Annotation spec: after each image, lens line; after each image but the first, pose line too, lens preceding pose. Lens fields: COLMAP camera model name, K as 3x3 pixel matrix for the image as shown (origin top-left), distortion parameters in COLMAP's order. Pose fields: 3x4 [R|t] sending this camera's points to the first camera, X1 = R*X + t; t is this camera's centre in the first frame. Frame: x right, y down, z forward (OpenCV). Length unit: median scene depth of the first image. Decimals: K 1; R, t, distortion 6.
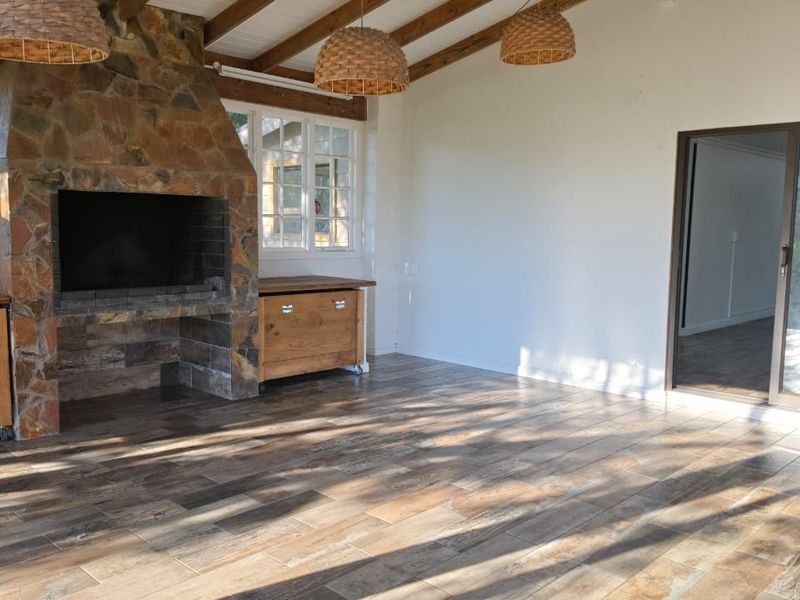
lens RADIAL K [[748.6, 0, 400.0], [0, 748.6, 300.0], [0, 0, 1]] dist [0.000873, 0.000488]
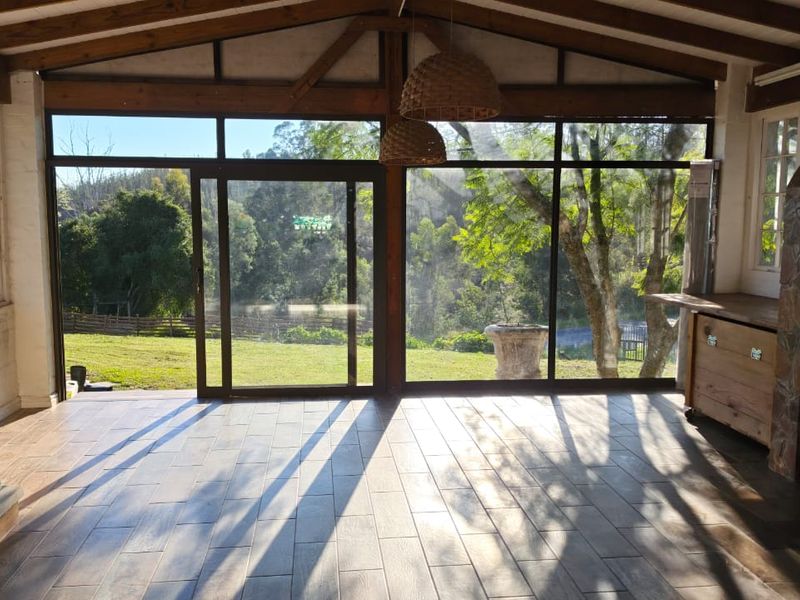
lens RADIAL K [[748.6, 0, 400.0], [0, 748.6, 300.0], [0, 0, 1]] dist [0.000873, 0.000488]
pose [[-0.643816, 0.069336, -0.762032, 0.597757], [-0.092469, 0.981537, 0.167433, -0.165676], [0.759572, 0.178261, -0.625518, 1.294627]]
